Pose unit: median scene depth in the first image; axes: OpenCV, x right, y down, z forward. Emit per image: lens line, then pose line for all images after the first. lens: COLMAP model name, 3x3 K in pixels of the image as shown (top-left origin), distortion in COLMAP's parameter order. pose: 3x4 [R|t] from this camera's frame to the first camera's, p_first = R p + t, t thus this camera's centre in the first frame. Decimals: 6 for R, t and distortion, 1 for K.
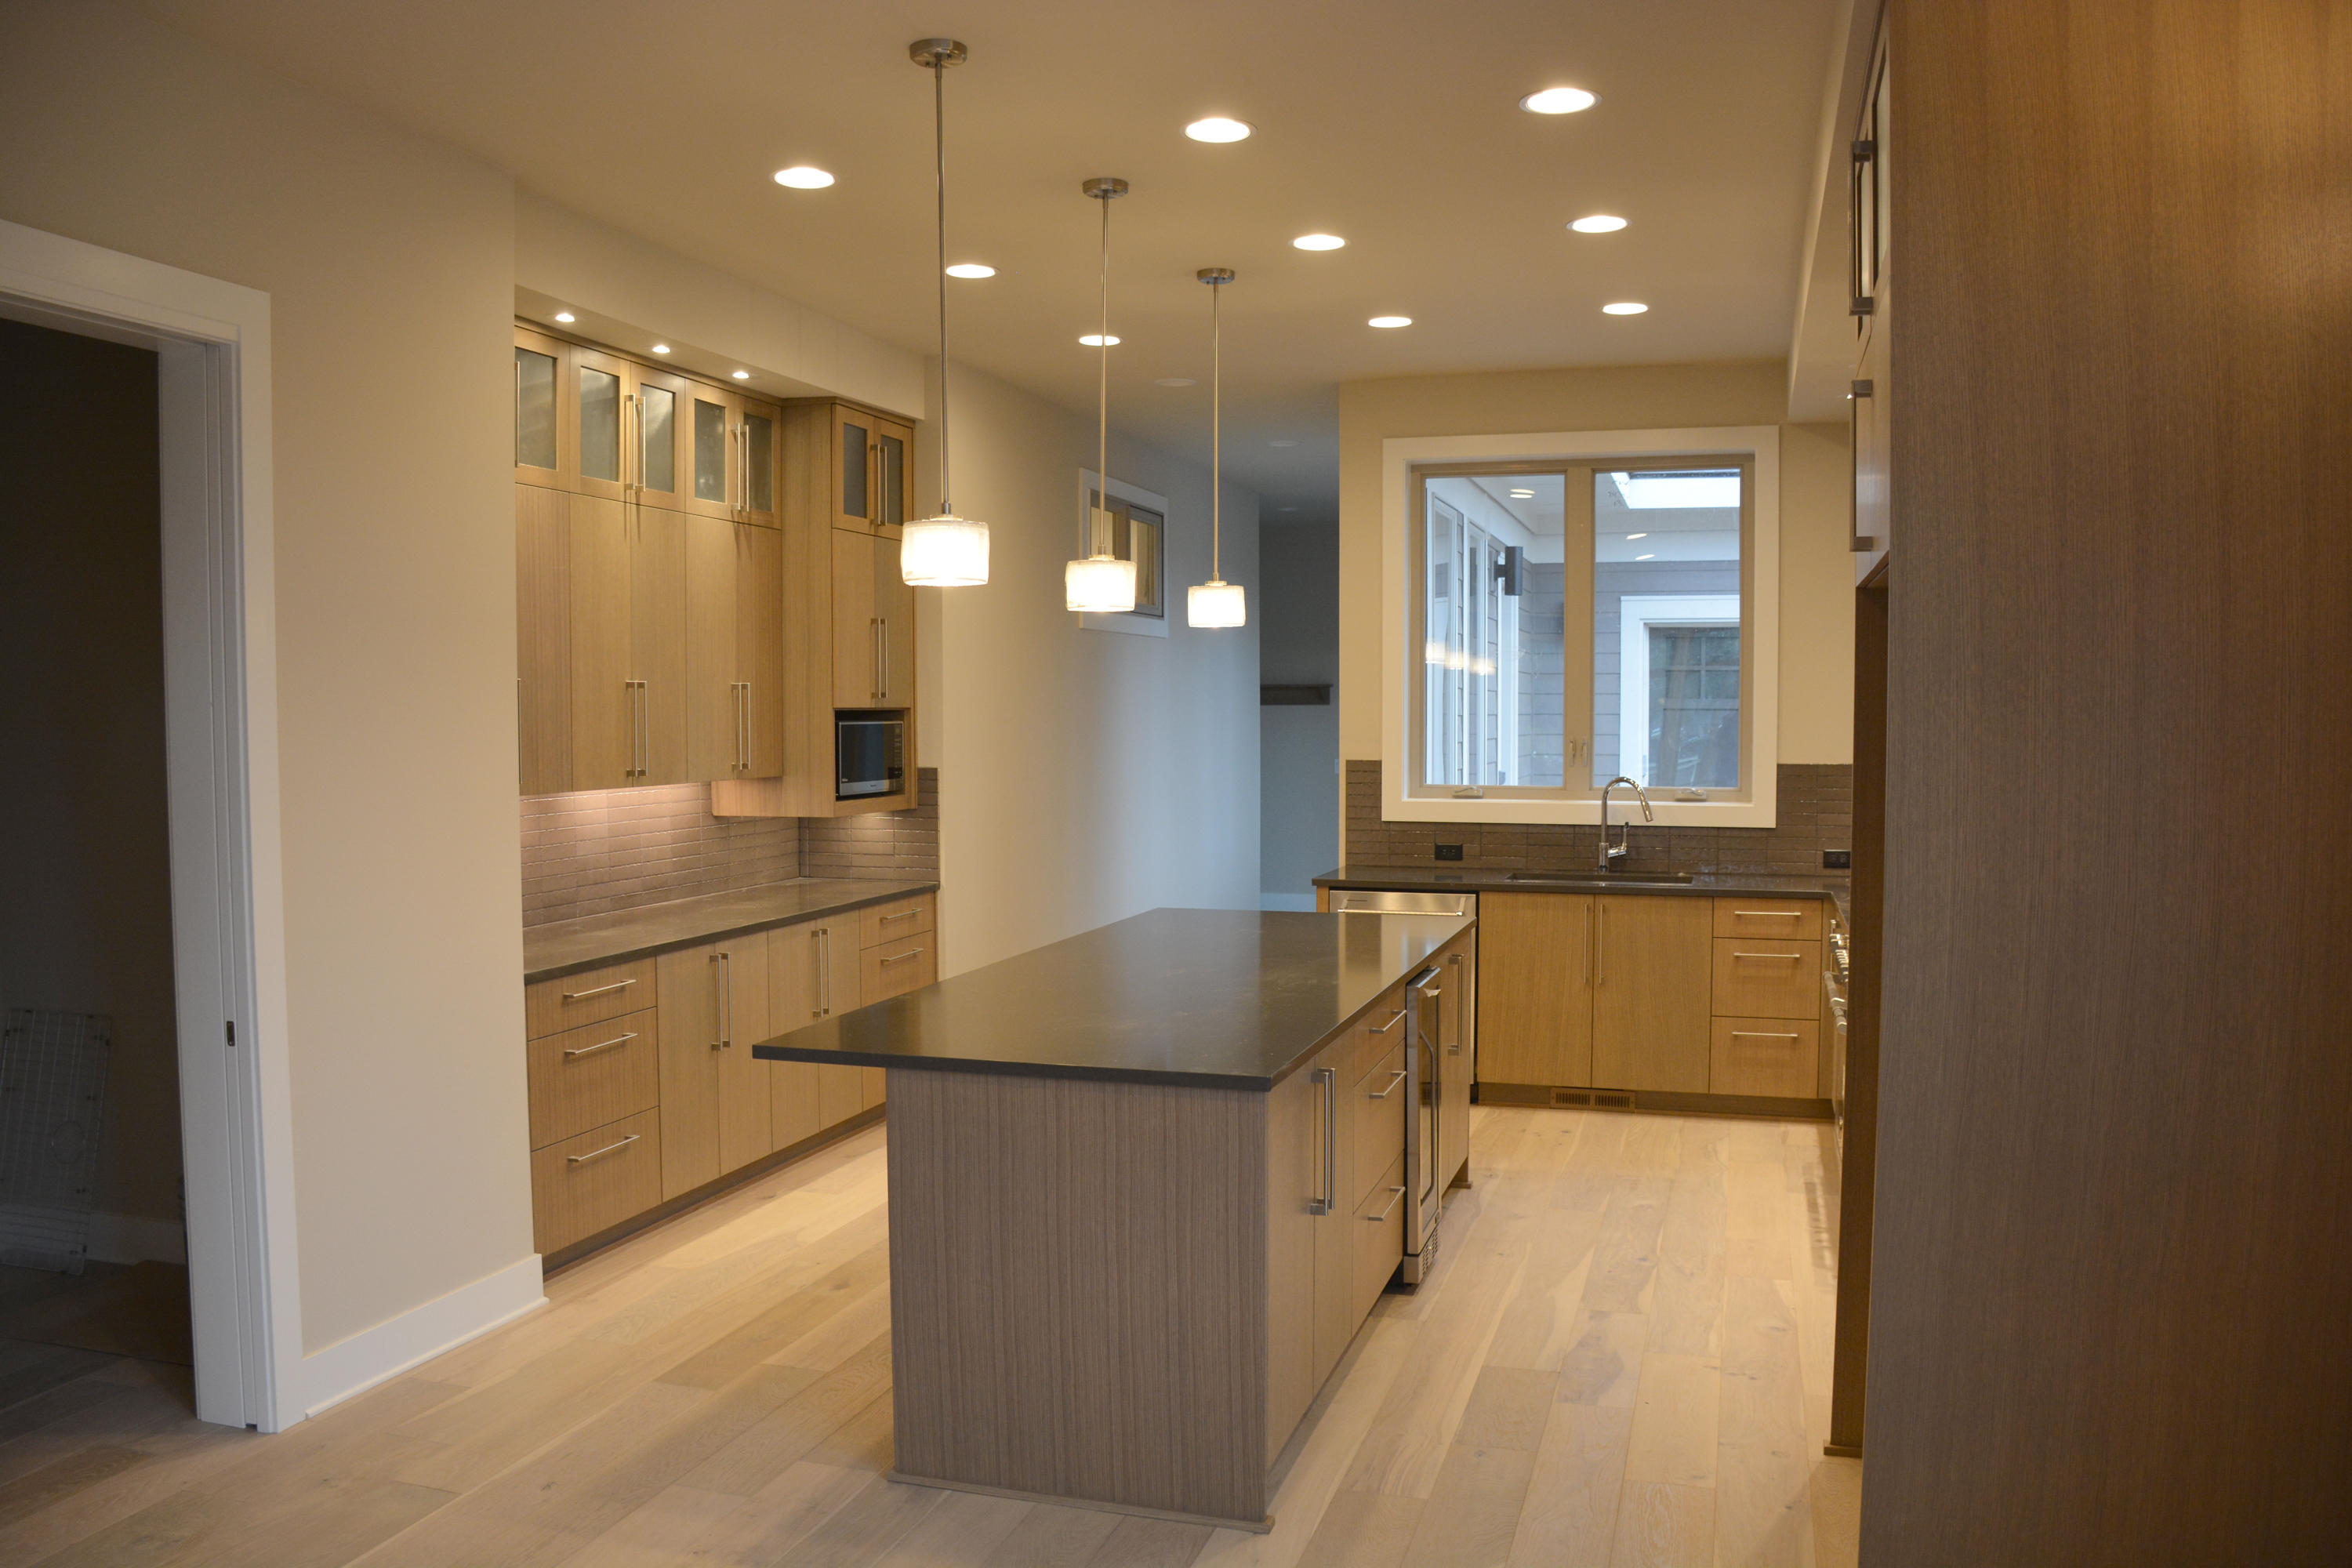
lens RADIAL K [[1831.5, 0, 1158.8], [0, 1831.5, 808.0], [0, 0, 1]] dist [-0.147151, 0.077251]
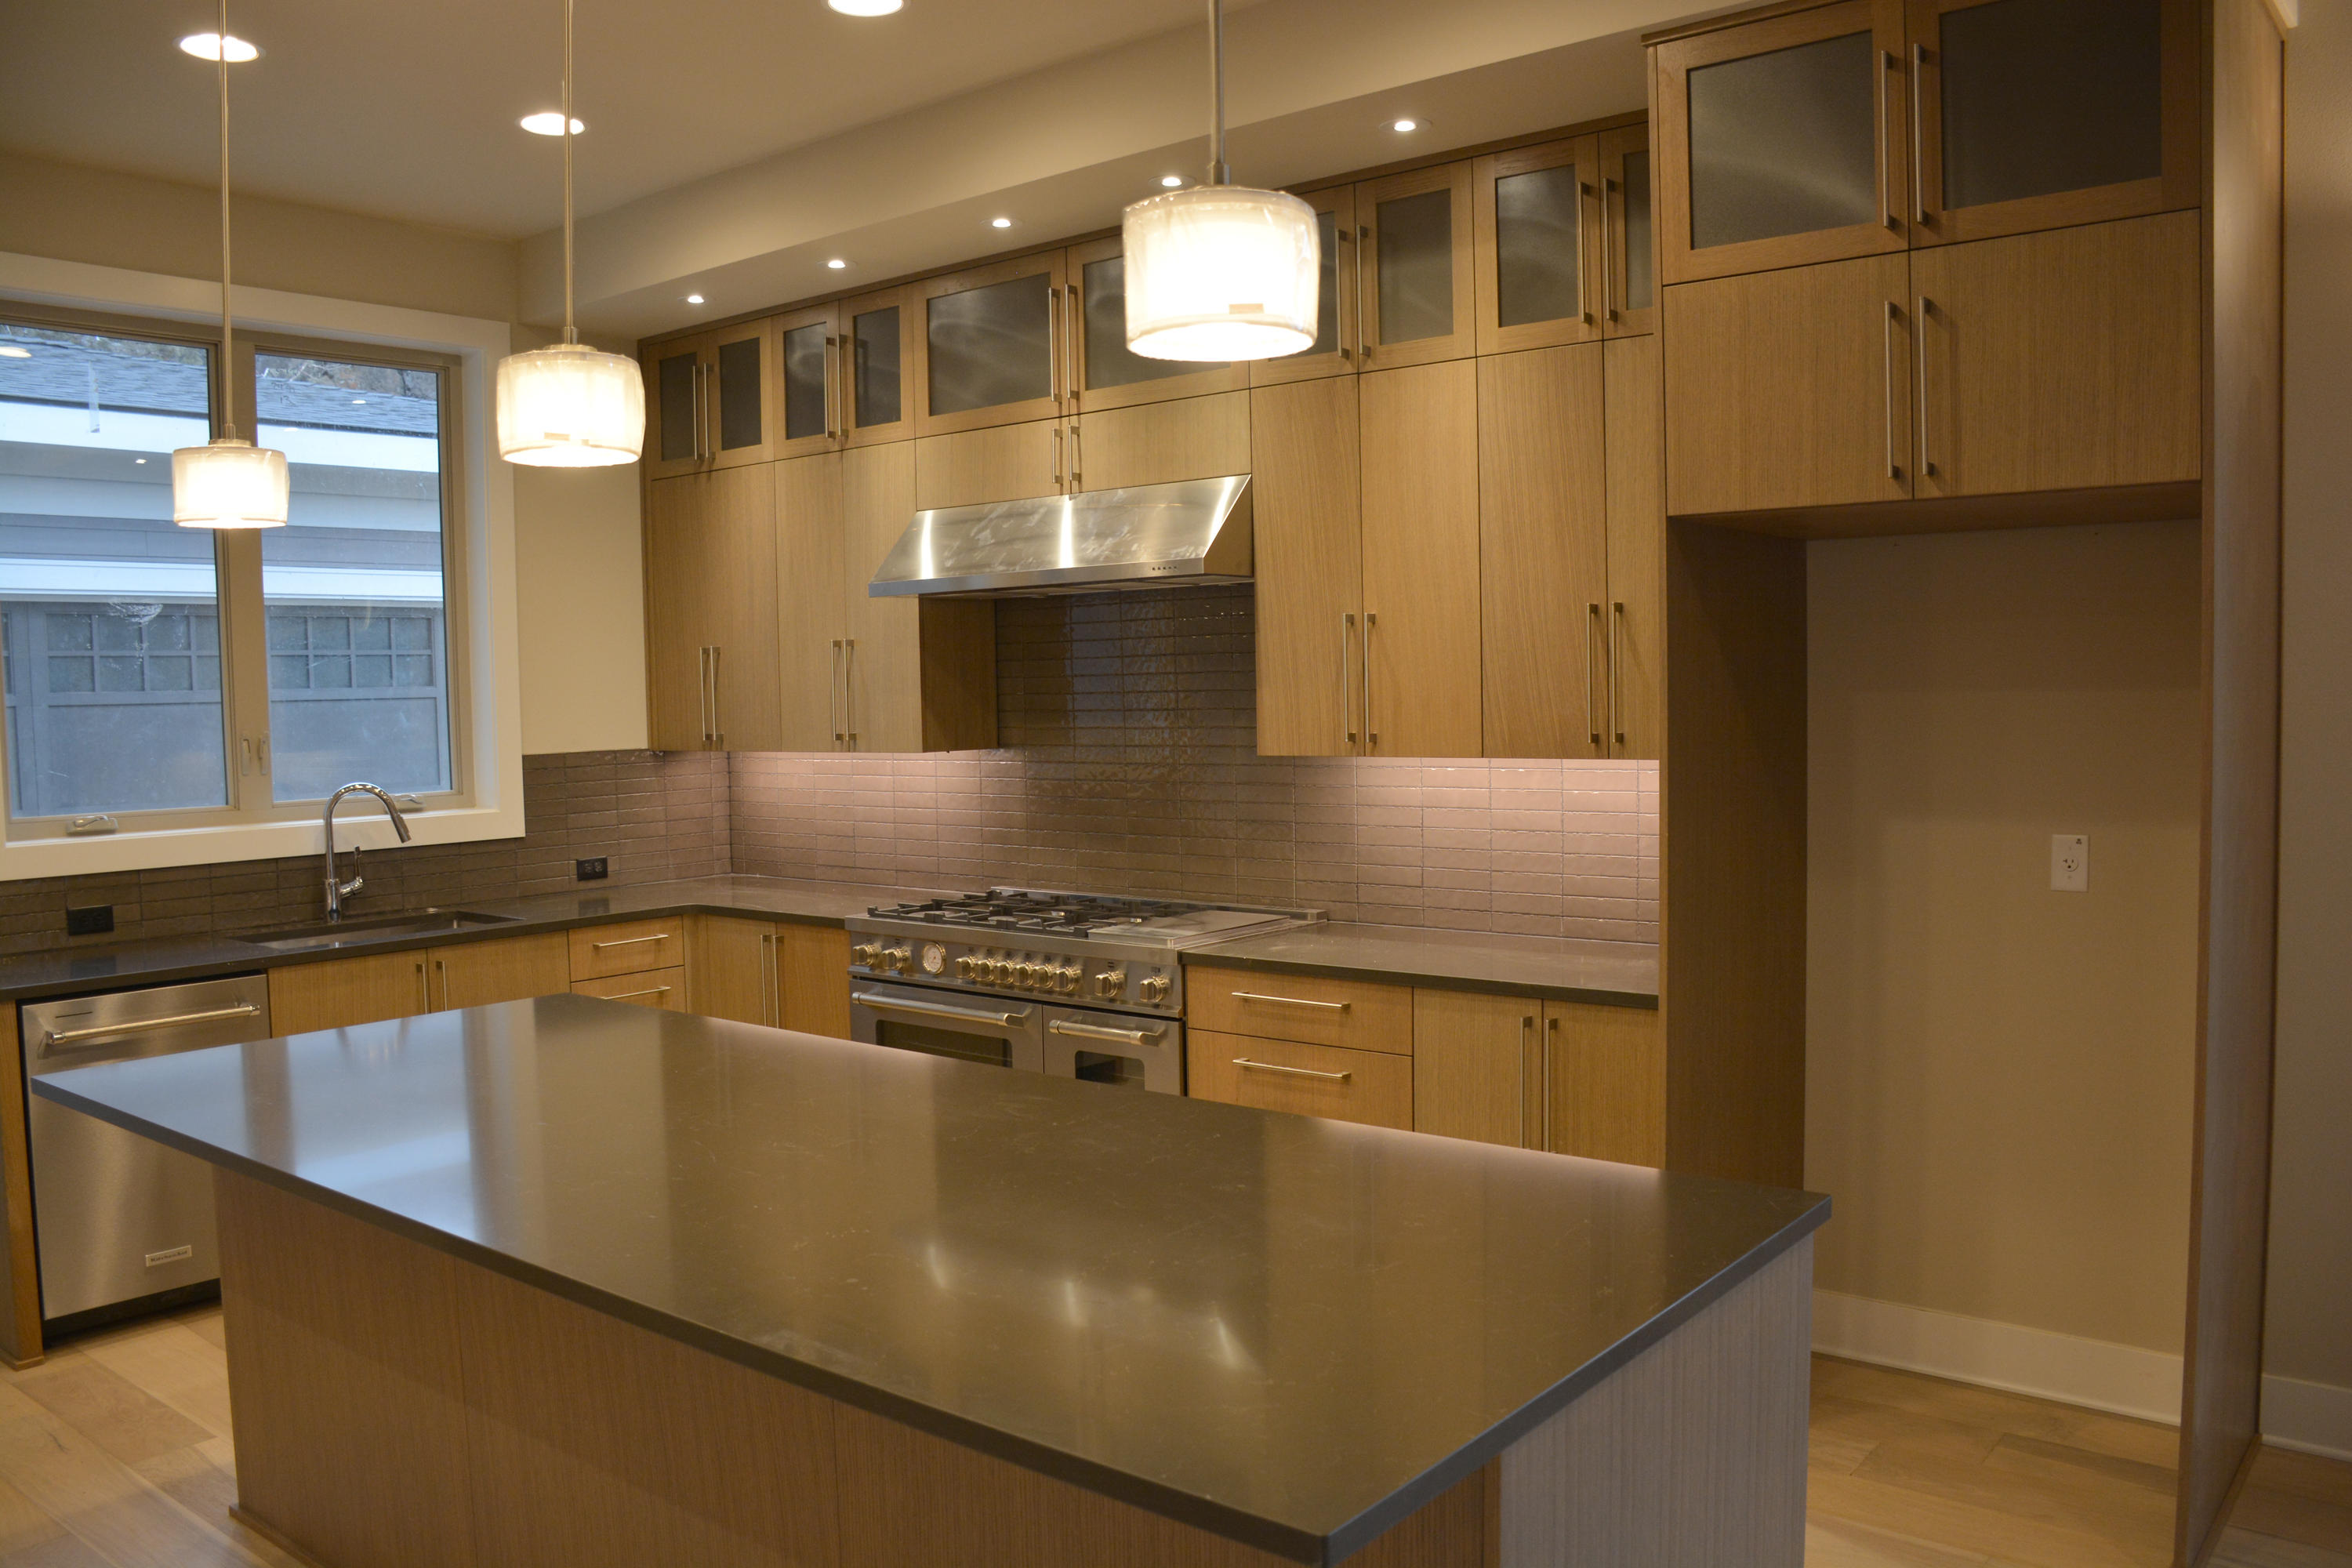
lens RADIAL K [[1864.8, 0, 1133.6], [0, 1864.8, 791.4], [0, 0, 1]] dist [-0.139952, 0.120855]
pose [[0.384774, -0.060967, 0.920995, -0.312821], [0.071777, 0.996771, 0.035996, -0.019518], [-0.920216, 0.052256, 0.387908, 0.478882]]
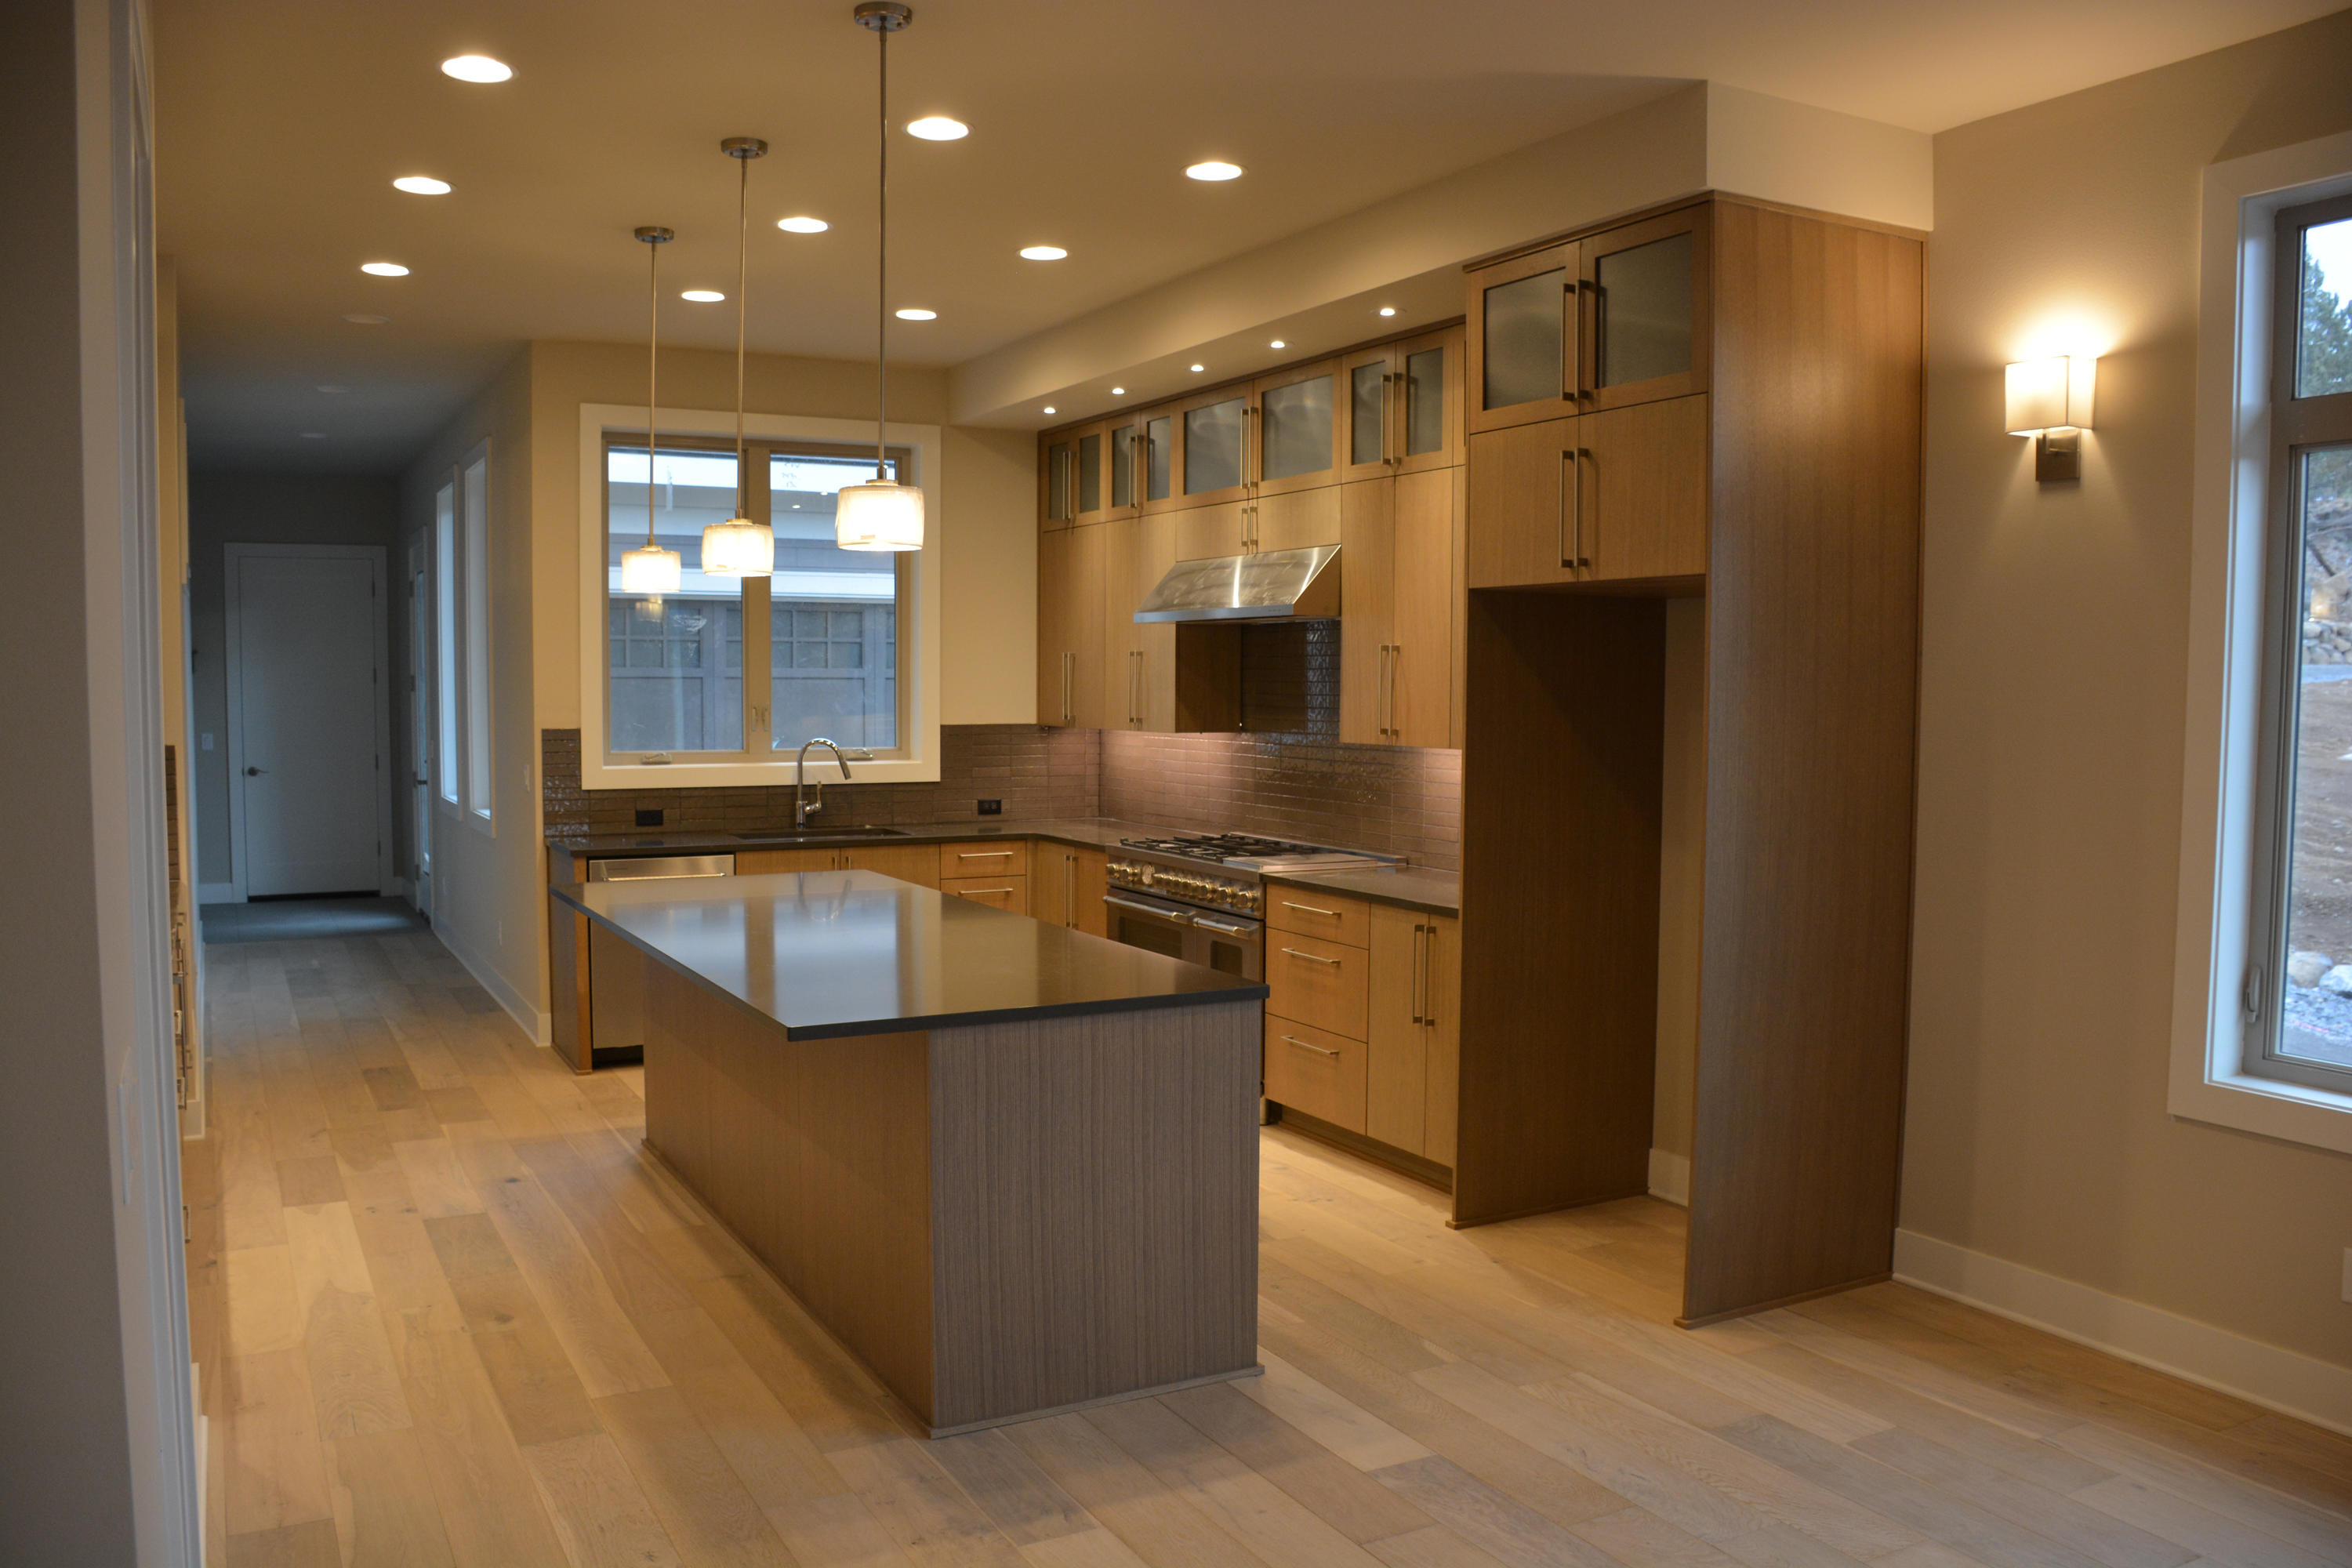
lens RADIAL K [[1831.5, 0, 1158.8], [0, 1831.5, 808.0], [0, 0, 1]] dist [-0.147151, 0.077251]
pose [[0.696815, -0.046420, 0.715747, -0.413739], [0.033963, 0.998920, 0.031721, -0.004125], [-0.716446, 0.002206, 0.697639, 0.107997]]
